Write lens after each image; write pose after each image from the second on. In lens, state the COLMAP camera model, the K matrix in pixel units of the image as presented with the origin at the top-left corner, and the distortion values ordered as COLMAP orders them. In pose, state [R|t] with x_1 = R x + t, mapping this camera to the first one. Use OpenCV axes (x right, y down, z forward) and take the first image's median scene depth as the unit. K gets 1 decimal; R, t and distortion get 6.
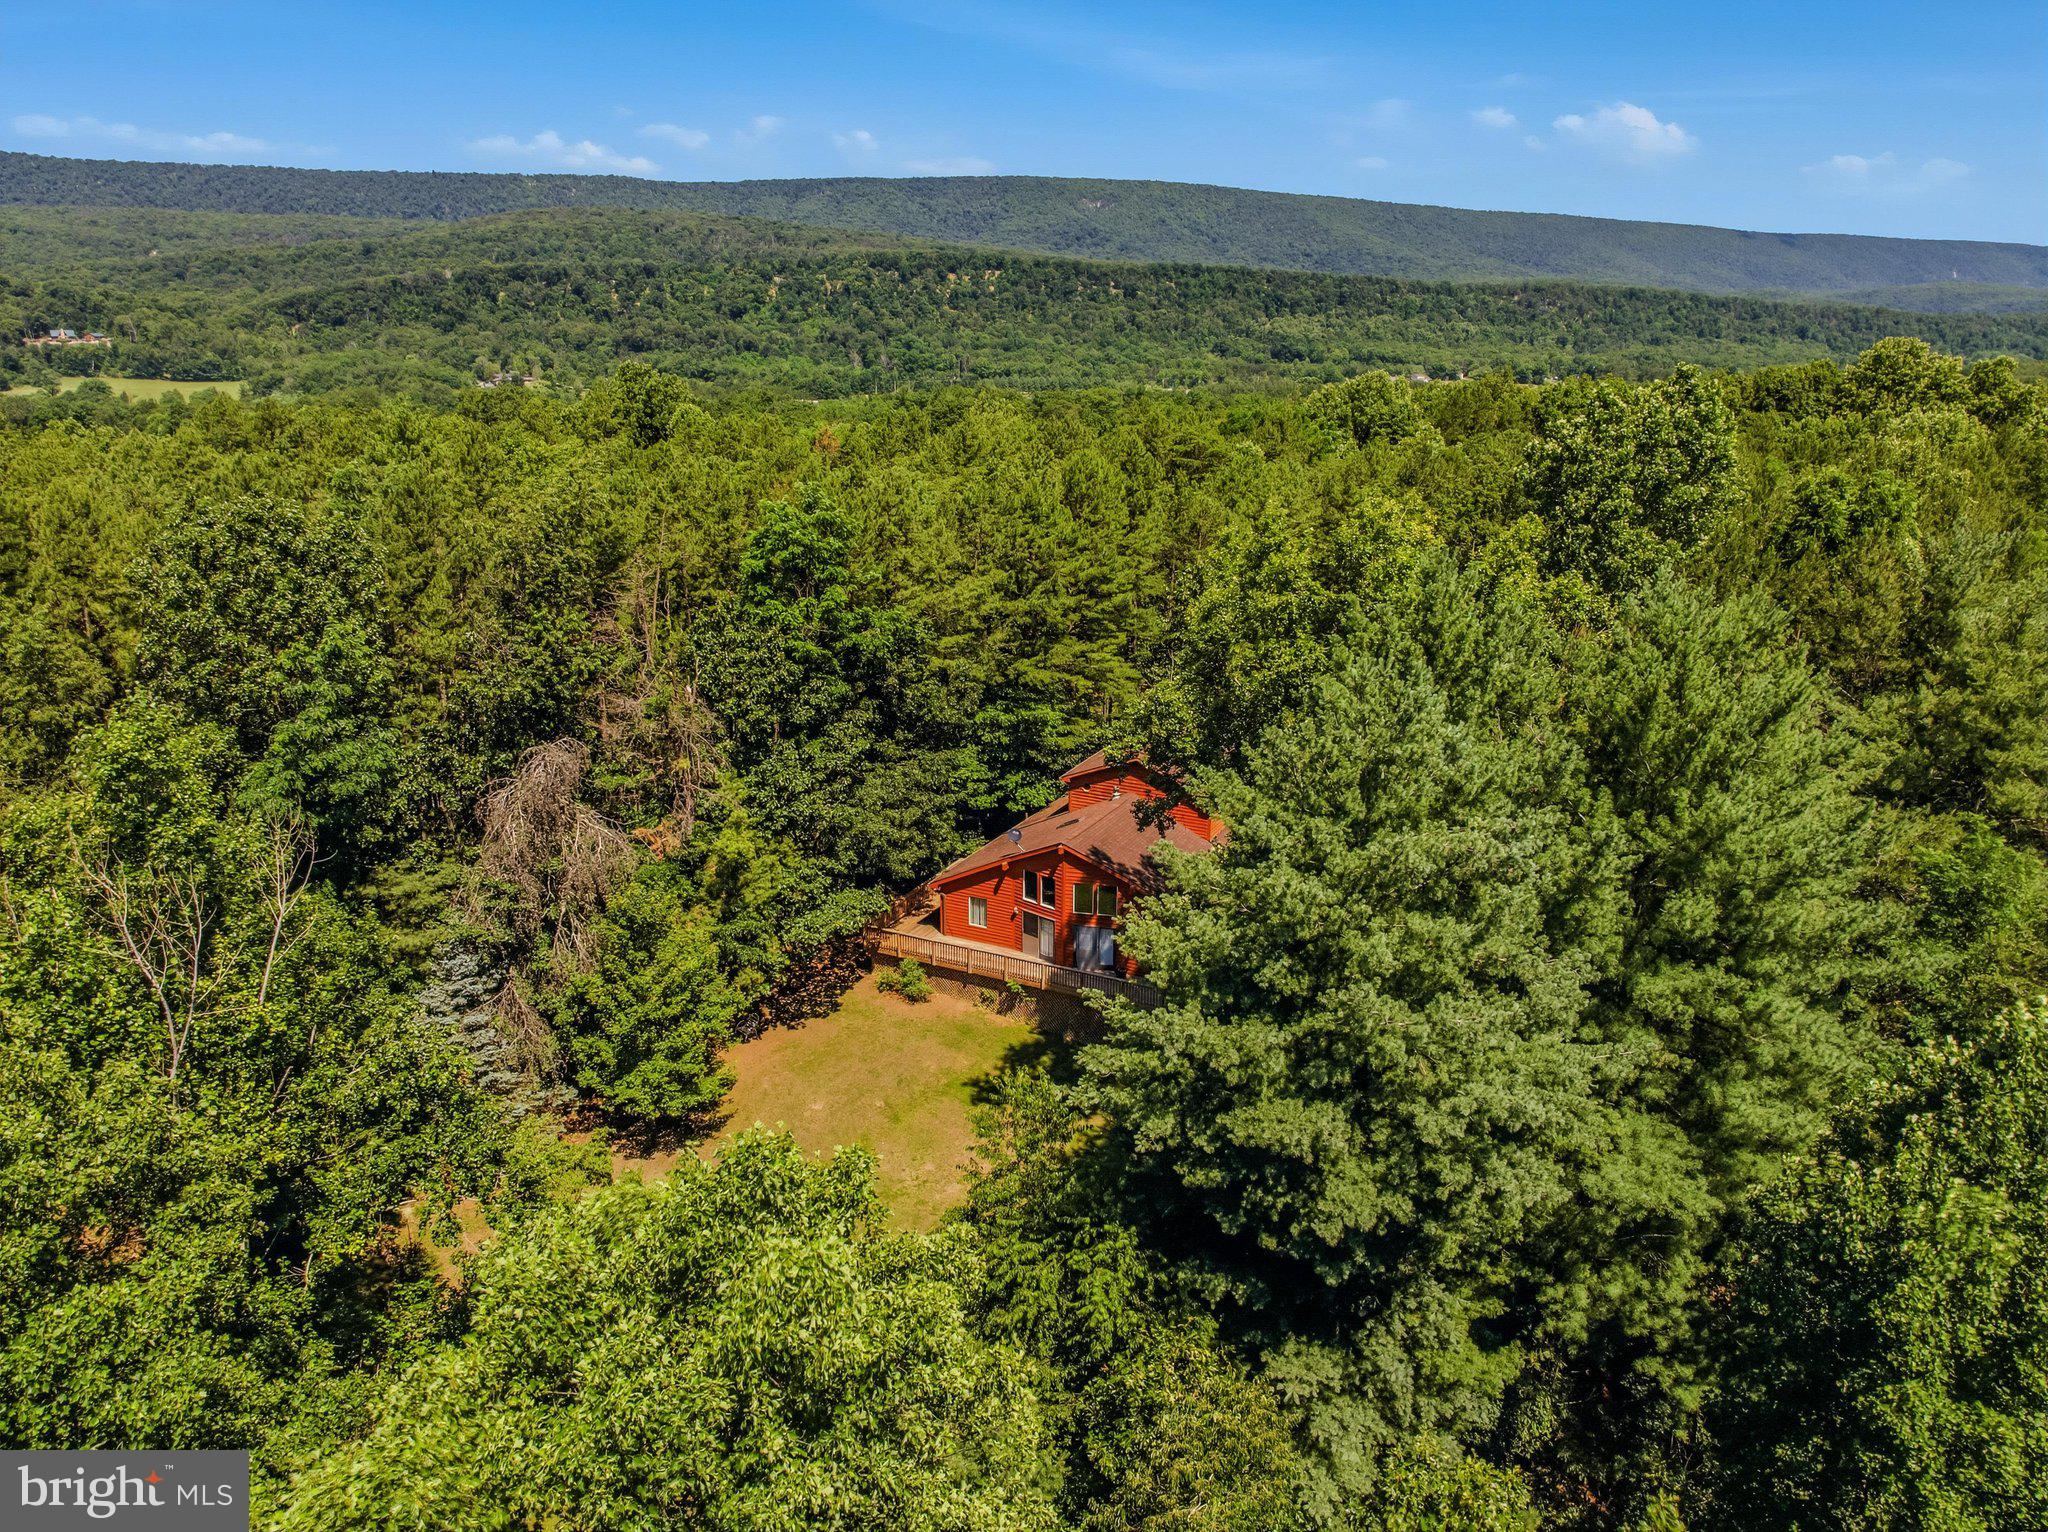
lens RADIAL K [[1438.3, 0, 1034.7], [0, 1438.3, 764.0], [0, 0, 1]] dist [-0.041345, 0.003726]
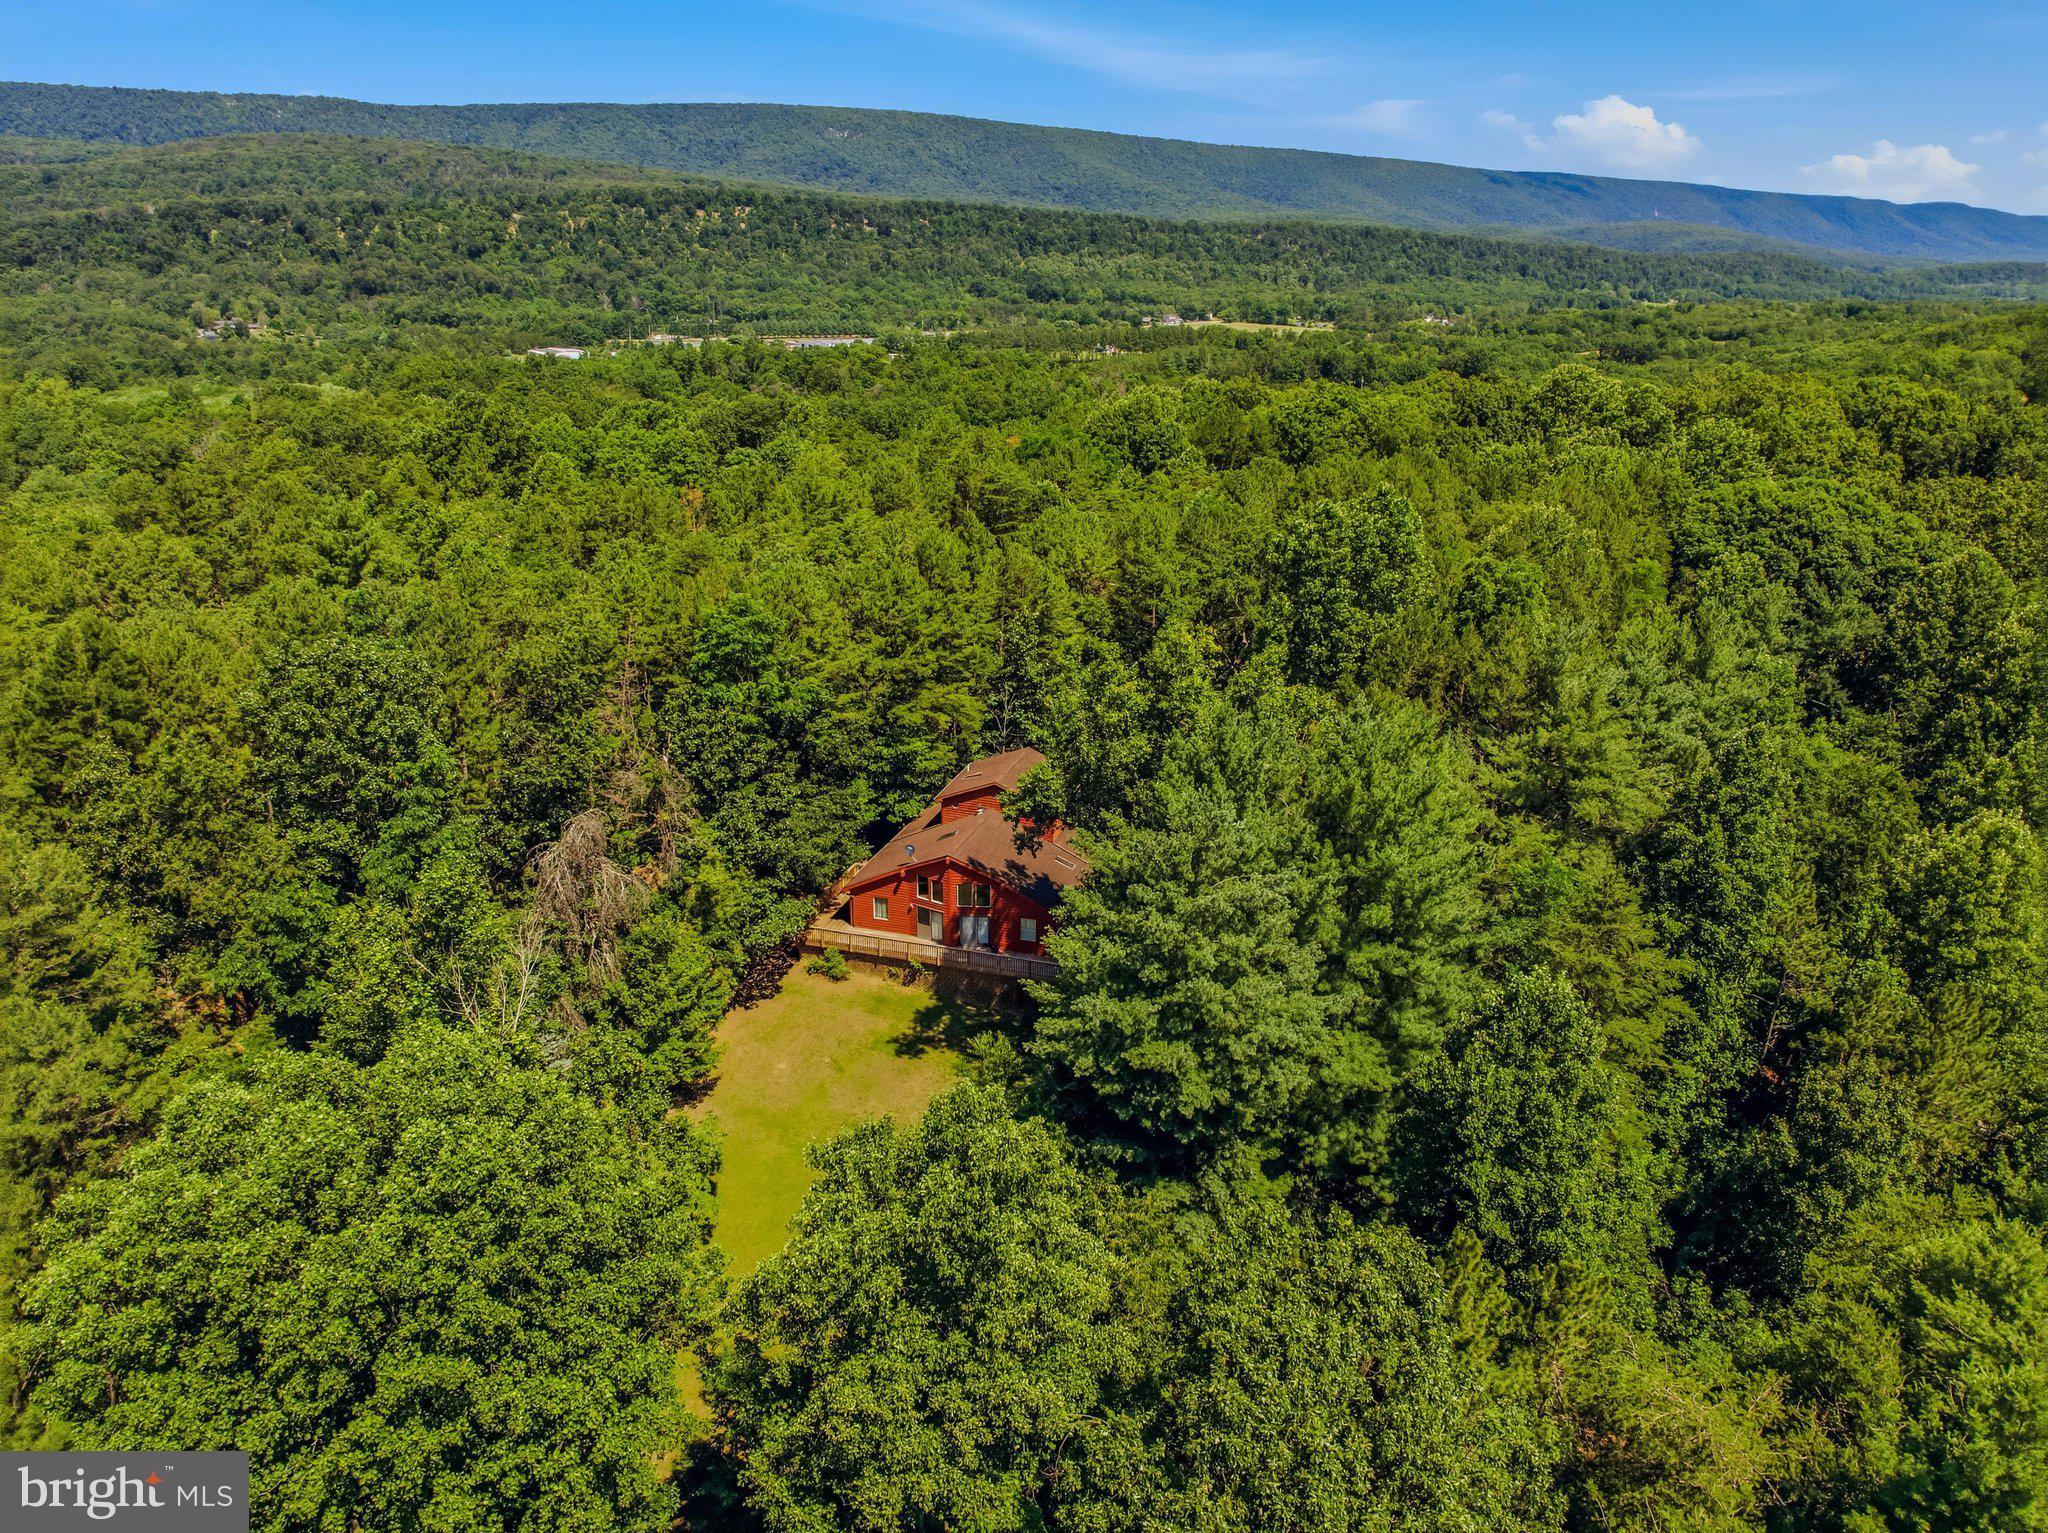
lens RADIAL K [[1438.3, 0, 1034.7], [0, 1438.3, 764.5], [0, 0, 1]] dist [-0.041345, 0.003726]
pose [[0.986494, -0.048146, 0.156563, -0.098488], [0.041053, 0.997992, 0.048233, -0.083415], [-0.158571, -0.041154, 0.986490, -0.298468]]
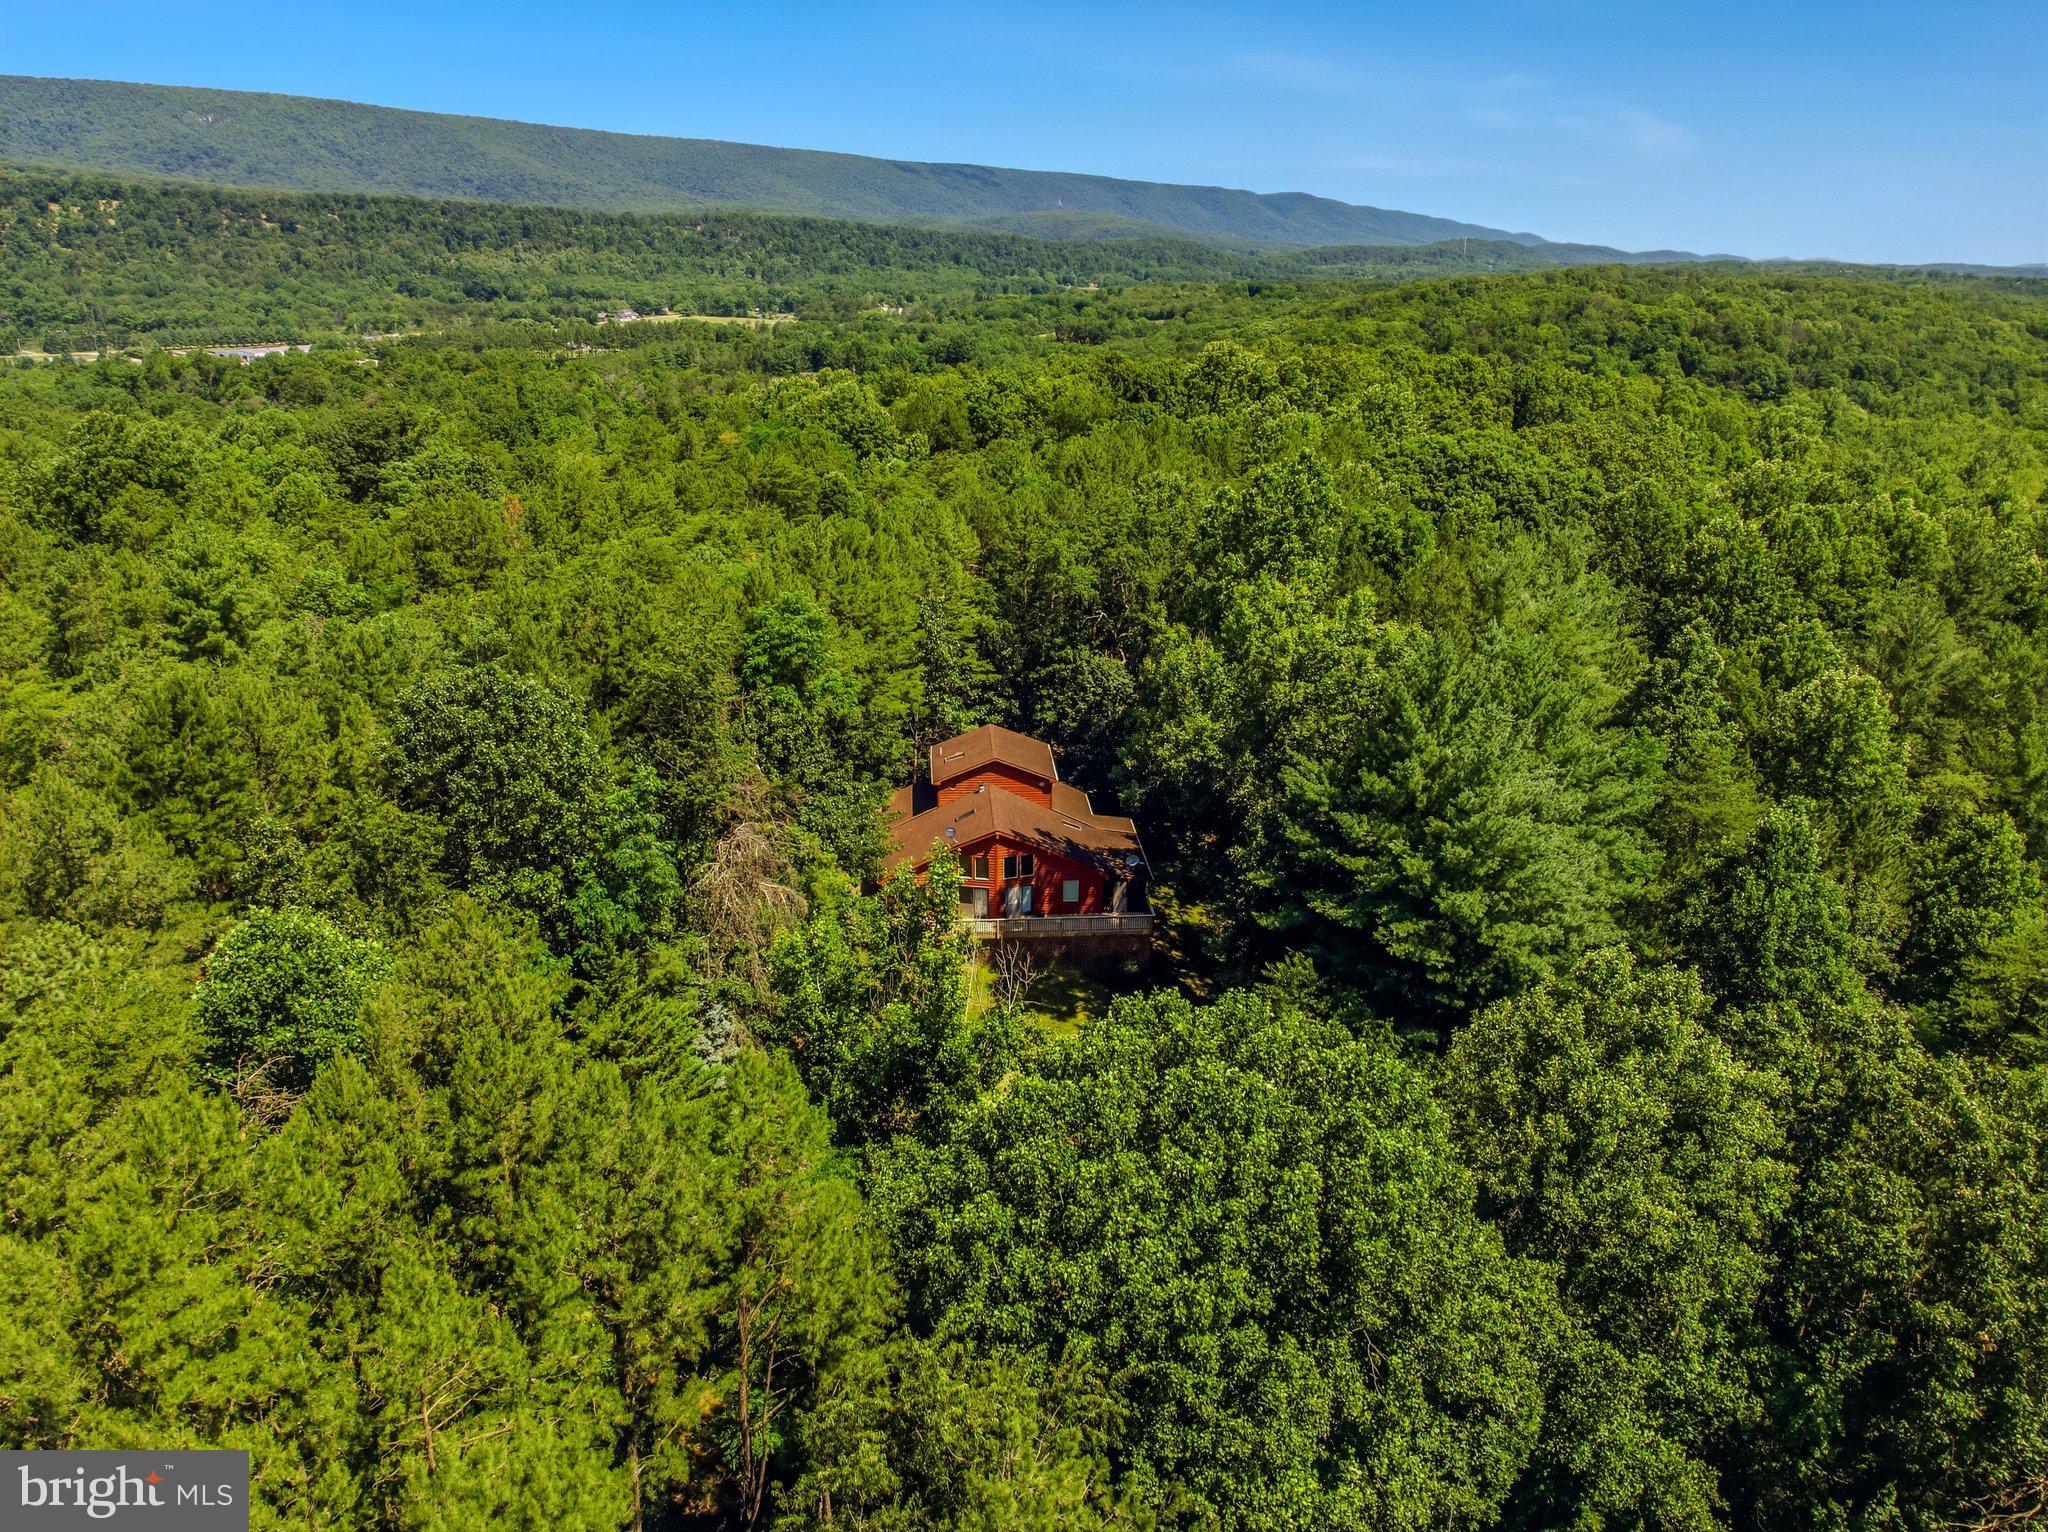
lens RADIAL K [[1447.1, 0, 1030.2], [0, 1447.1, 757.5], [0, 0, 1]] dist [-0.055300, 0.029106]
pose [[0.859250, -0.167037, 0.483517, -0.561475], [0.146249, 0.985950, 0.080712, -0.110825], [-0.490205, 0.001362, 0.871606, -0.197371]]
